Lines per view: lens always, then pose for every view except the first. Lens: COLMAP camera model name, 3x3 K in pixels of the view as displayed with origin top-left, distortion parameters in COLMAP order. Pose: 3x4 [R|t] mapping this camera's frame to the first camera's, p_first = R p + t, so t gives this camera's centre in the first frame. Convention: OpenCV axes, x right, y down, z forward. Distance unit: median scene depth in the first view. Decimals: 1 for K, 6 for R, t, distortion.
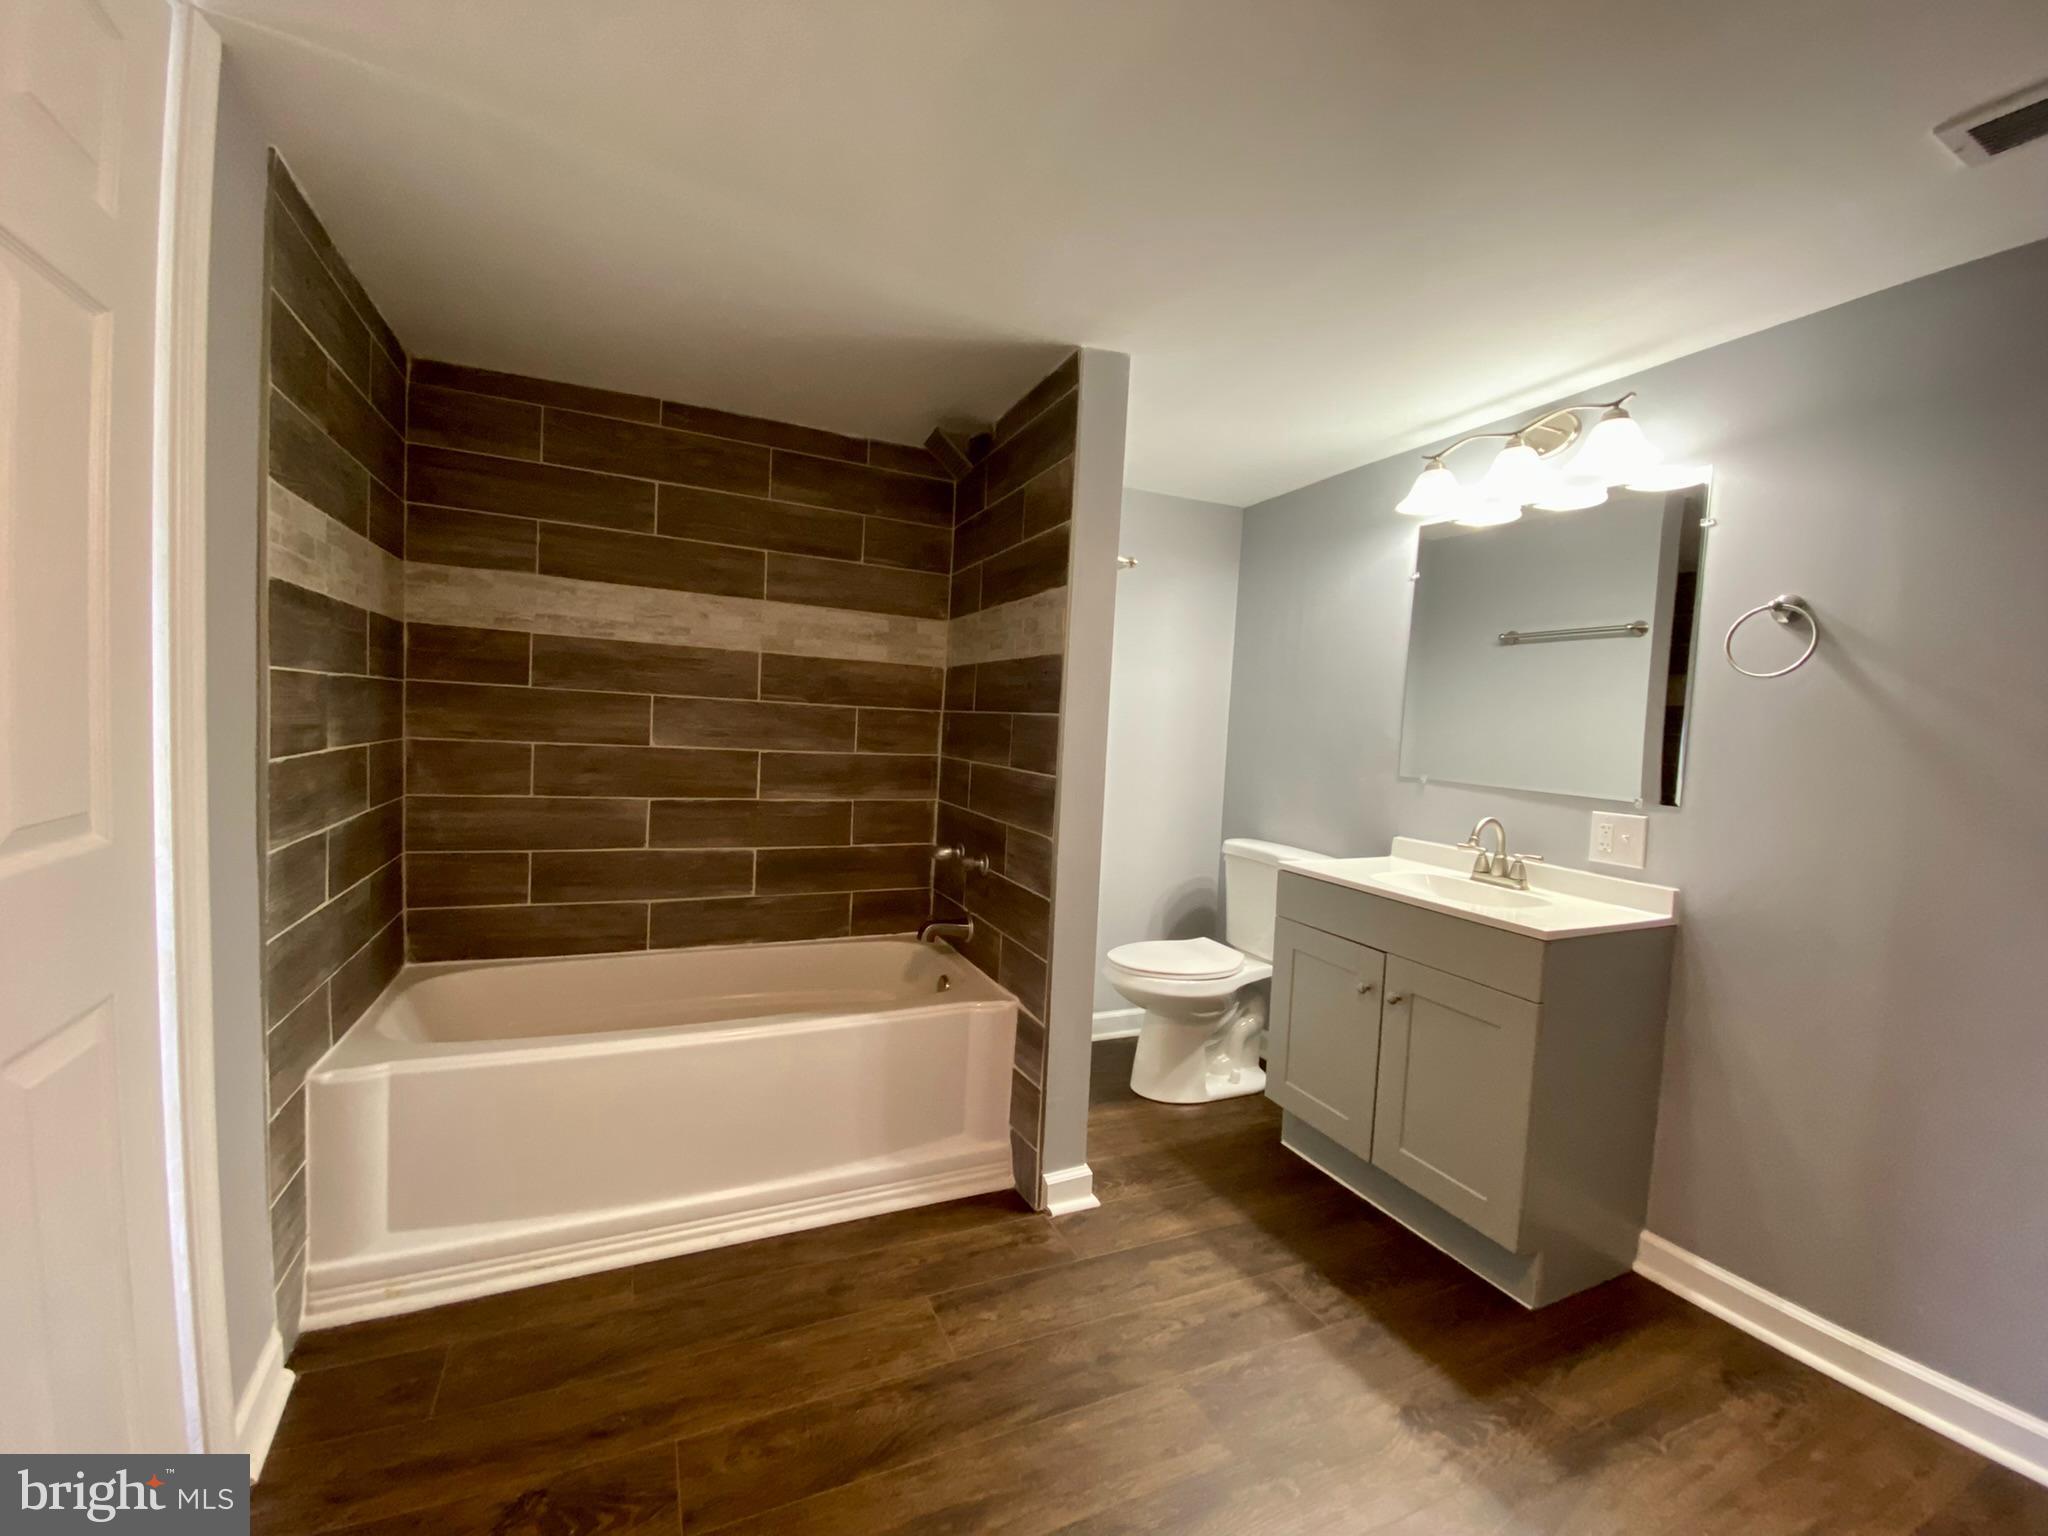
lens RADIAL K [[834.8, 0, 1033.9], [0, 834.8, 762.3], [0, 0, 1]] dist [0.010122, -0.008112]
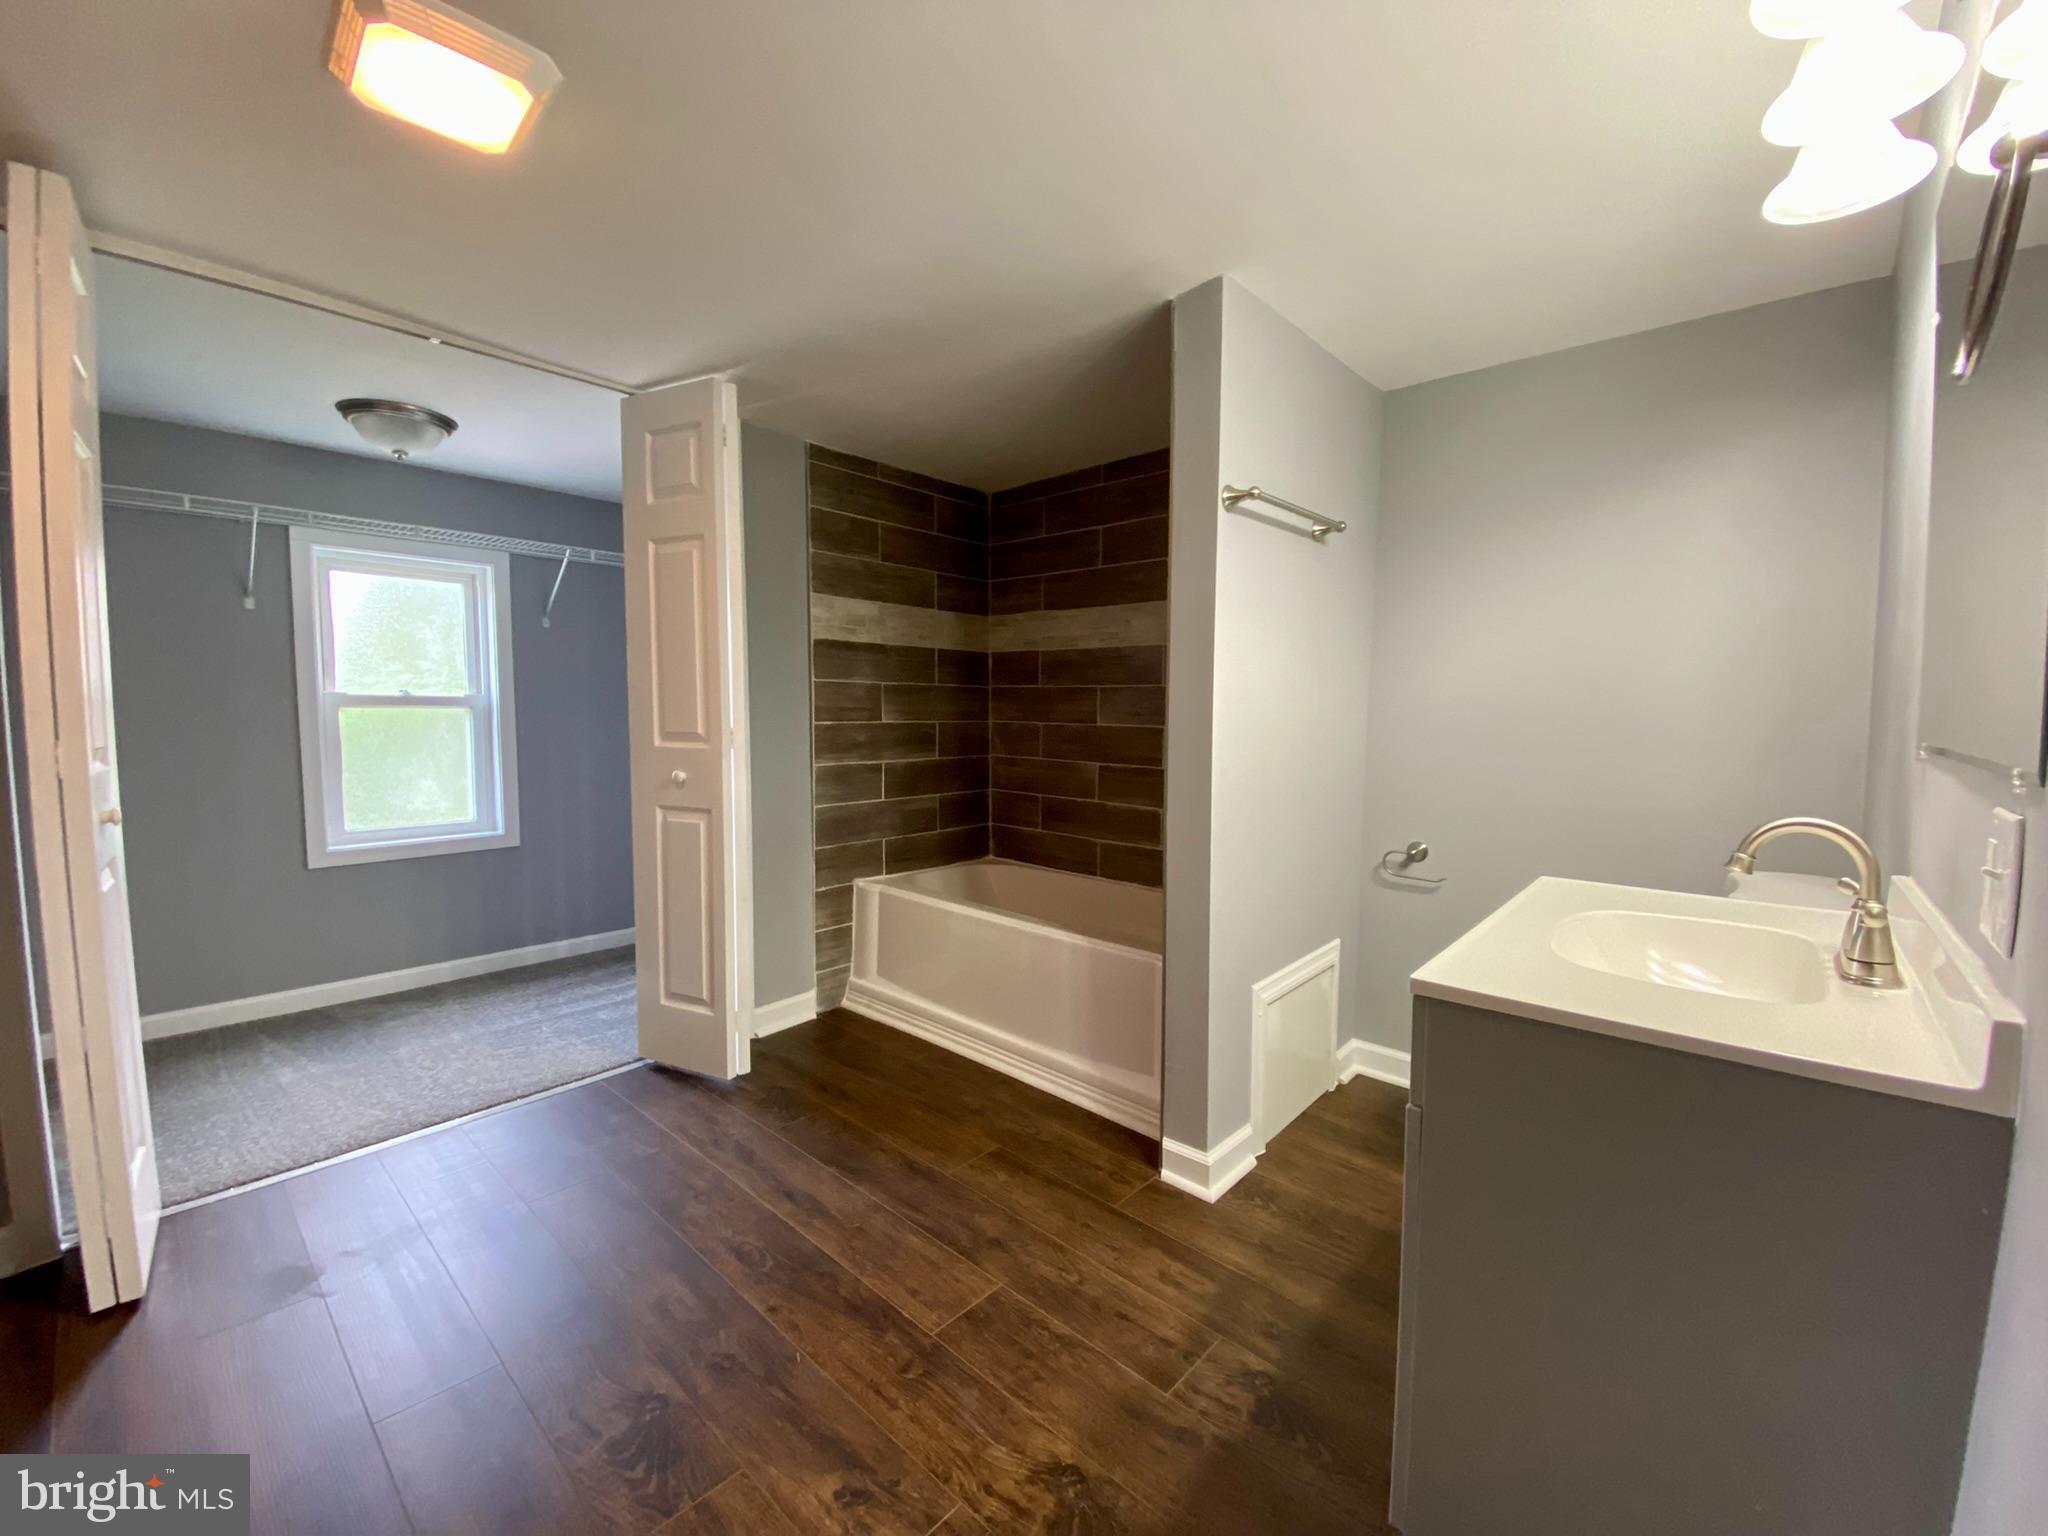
lens RADIAL K [[834.8, 0, 1022.5], [0, 834.8, 758.2], [0, 0, 1]] dist [0.010122, -0.008112]
pose [[0.380896, 0.008343, -0.924580, 0.883518], [-0.035326, 0.999361, -0.005535, 0.056286], [0.923943, 0.034770, 0.380947, 0.458043]]
